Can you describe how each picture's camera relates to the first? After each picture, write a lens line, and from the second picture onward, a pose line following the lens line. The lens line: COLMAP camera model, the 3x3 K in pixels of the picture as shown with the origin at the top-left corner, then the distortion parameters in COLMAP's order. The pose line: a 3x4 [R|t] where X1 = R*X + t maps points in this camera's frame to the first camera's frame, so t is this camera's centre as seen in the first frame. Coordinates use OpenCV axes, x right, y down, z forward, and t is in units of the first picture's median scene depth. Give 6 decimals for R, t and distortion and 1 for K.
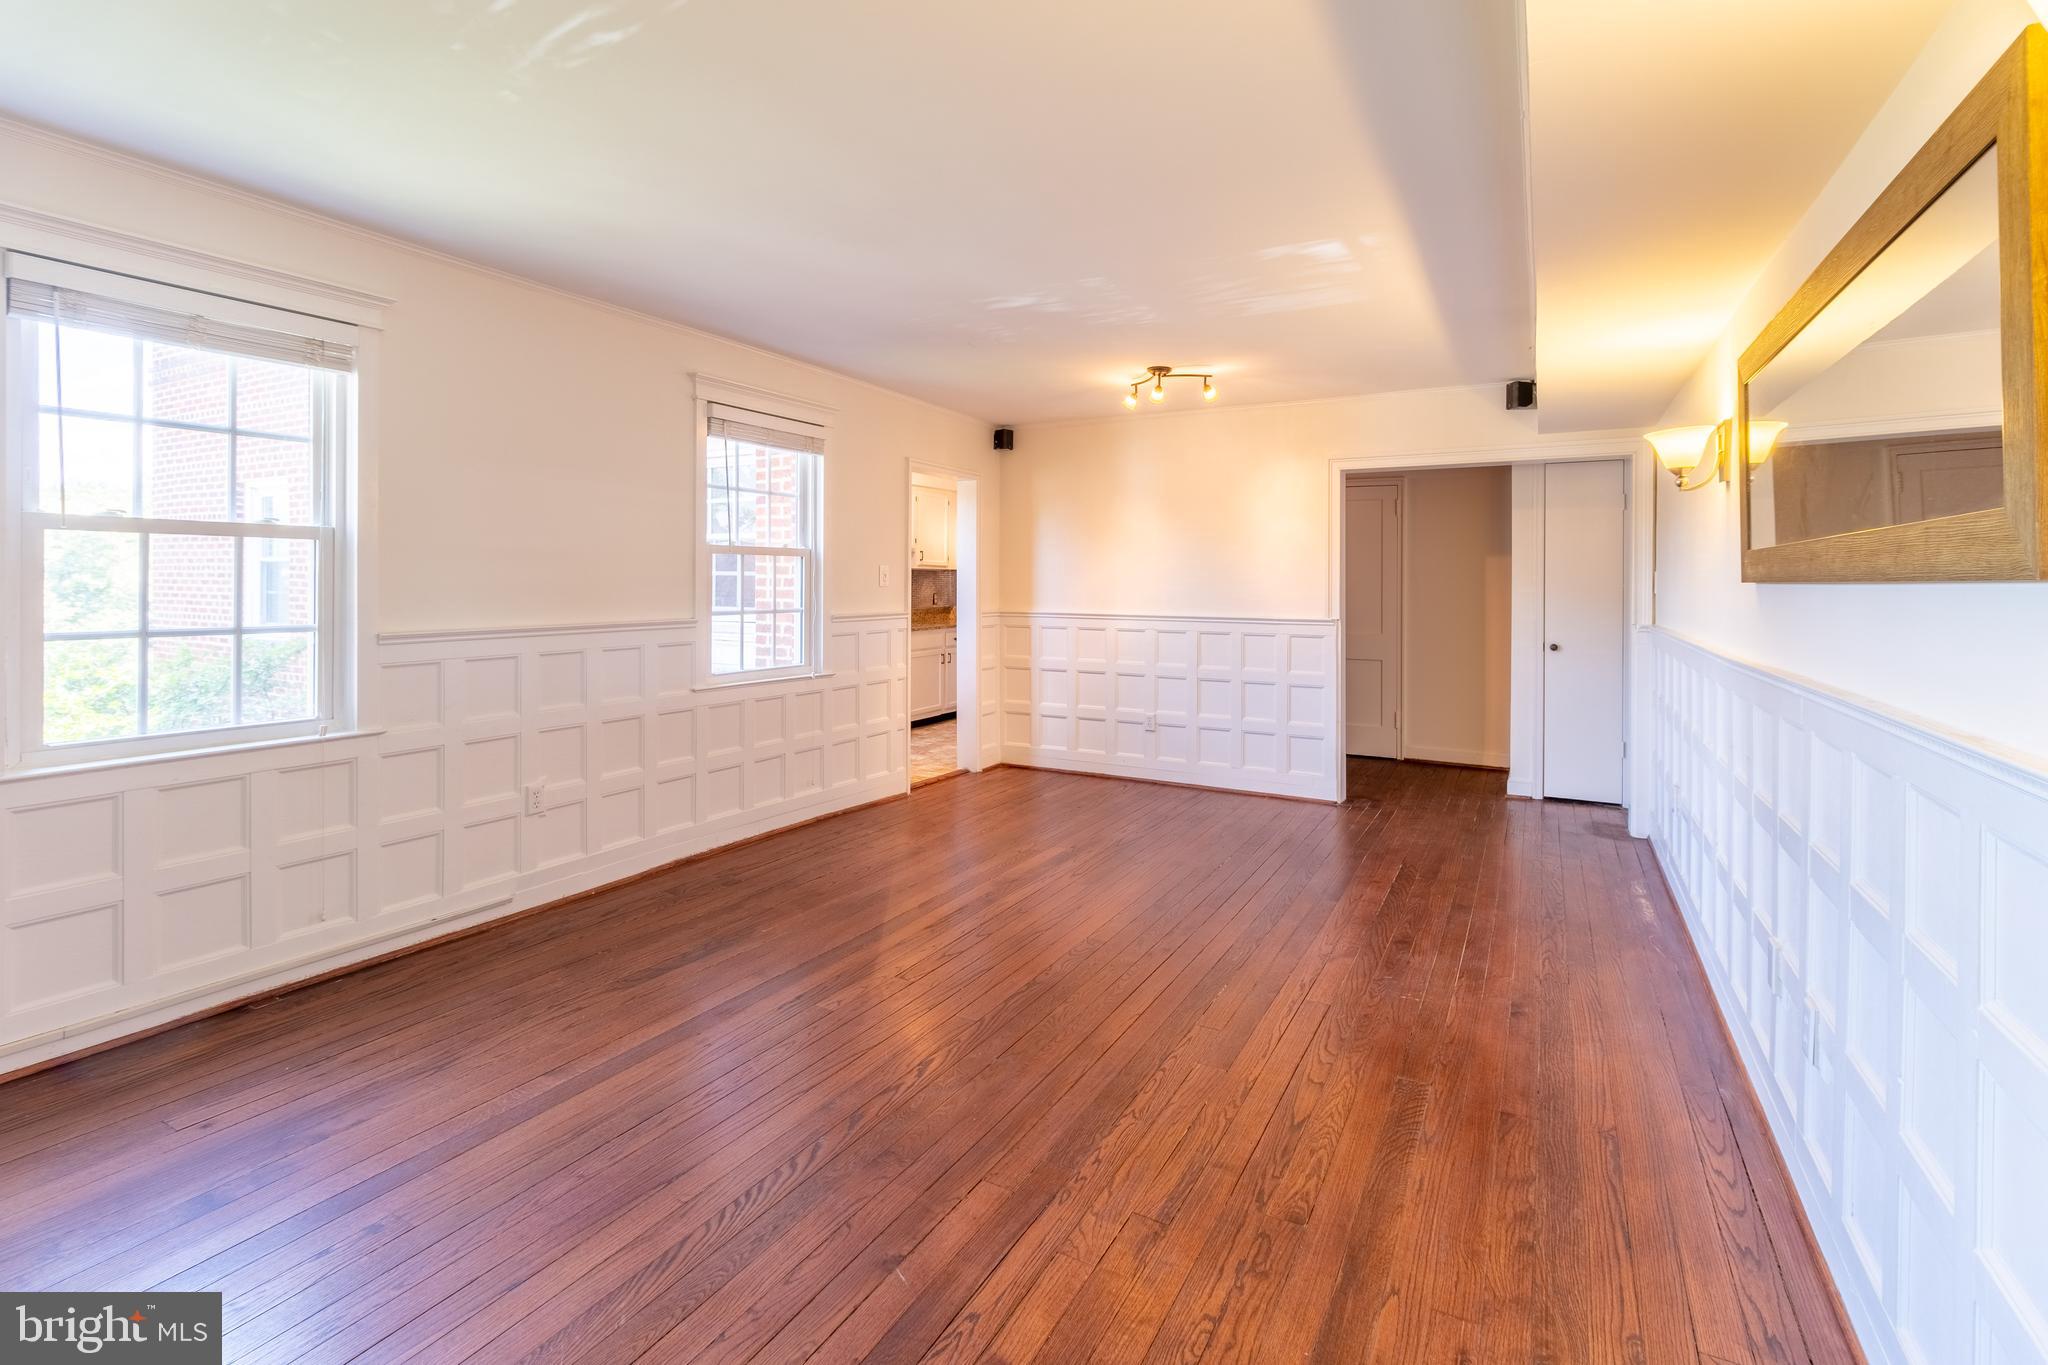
lens RADIAL K [[894.5, 0, 1037.7], [0, 894.5, 679.5], [0, 0, 1]] dist [-0.000181, -0.000102]
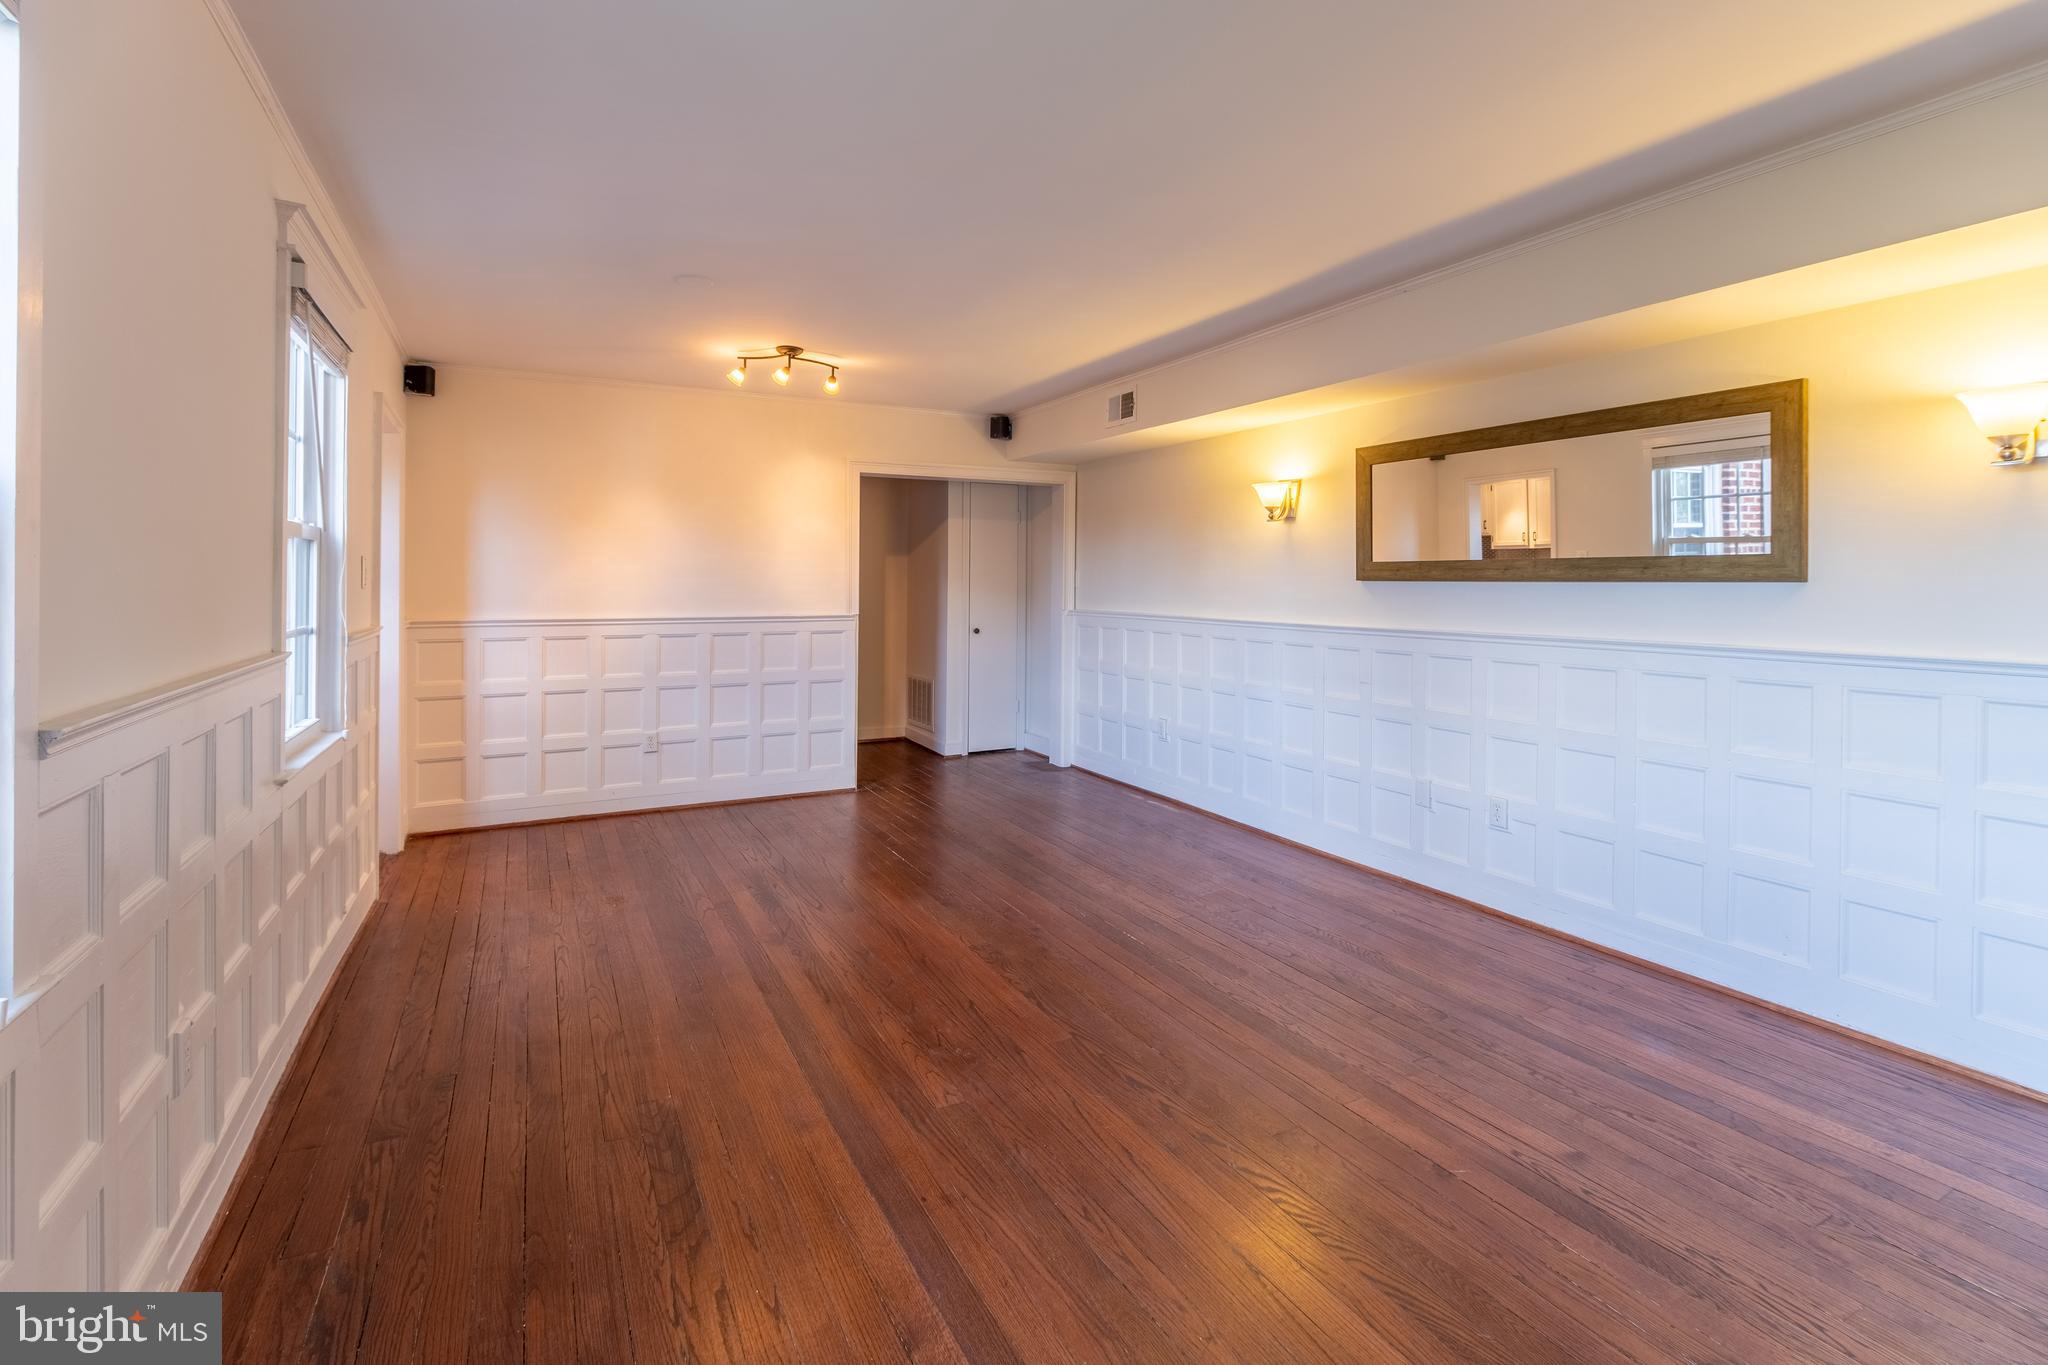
lens RADIAL K [[926.0, 0, 975.3], [0, 926.0, 683.6], [0, 0, 1]] dist [-0.000112, 0.000037]
pose [[0.569483, -0.094928, 0.816503, -0.495251], [0.089470, 0.994566, 0.053227, -0.032745], [-0.817119, 0.042740, 0.574882, 0.269845]]
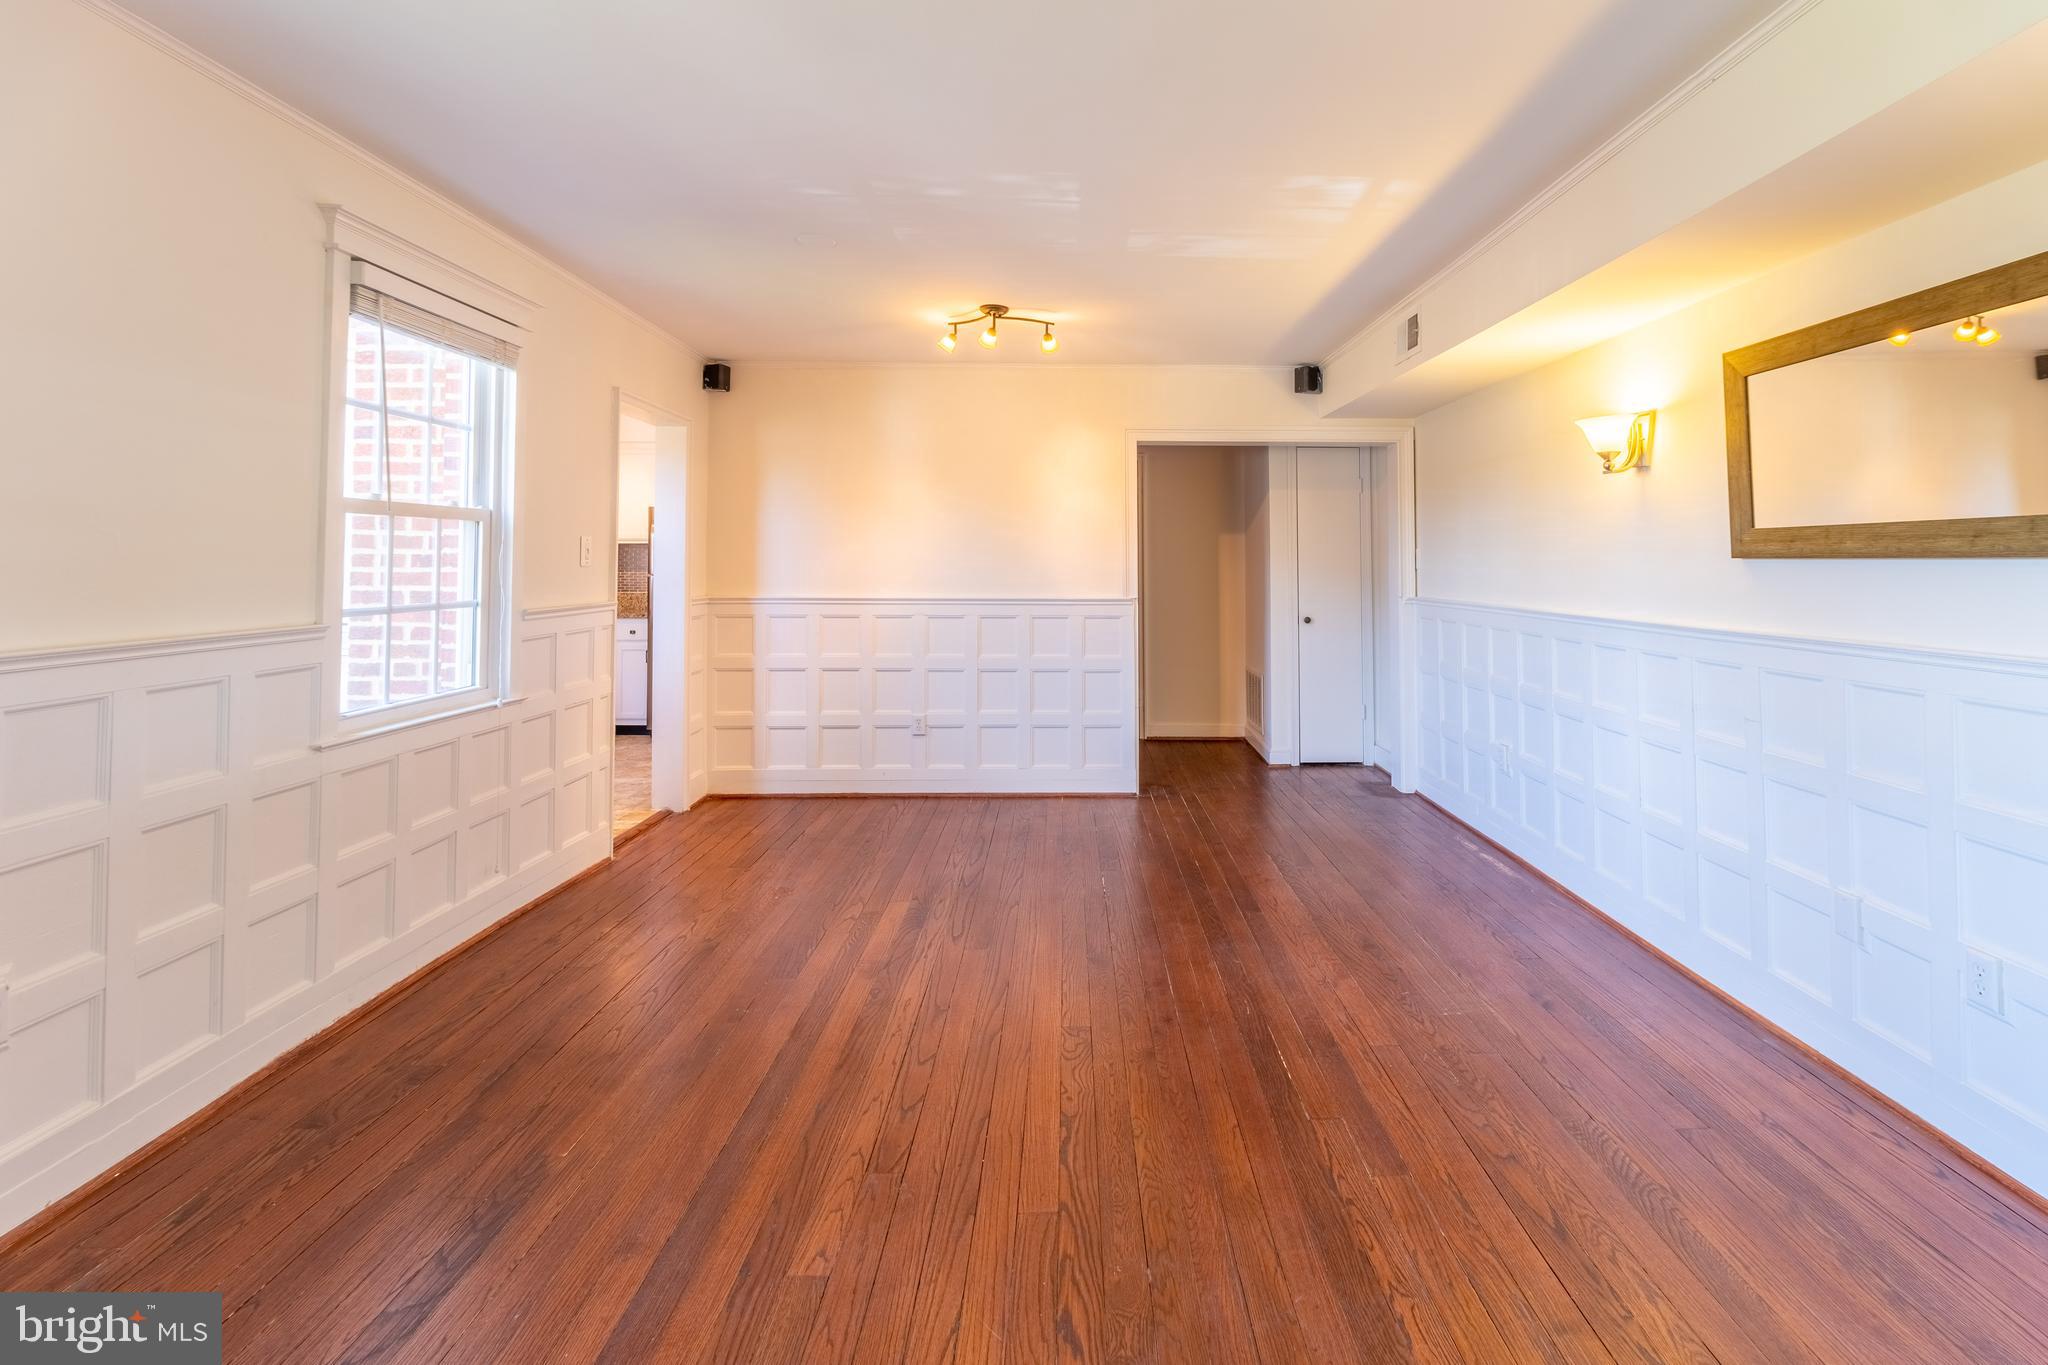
lens RADIAL K [[921.9, 0, 1070.6], [0, 921.9, 602.5], [0, 0, 1]] dist [-0.001242, -0.001012]
pose [[0.866809, -0.025537, 0.497985, -0.211867], [0.056246, 0.997321, -0.046761, -0.021654], [-0.495457, 0.068542, 0.865924, 0.199368]]
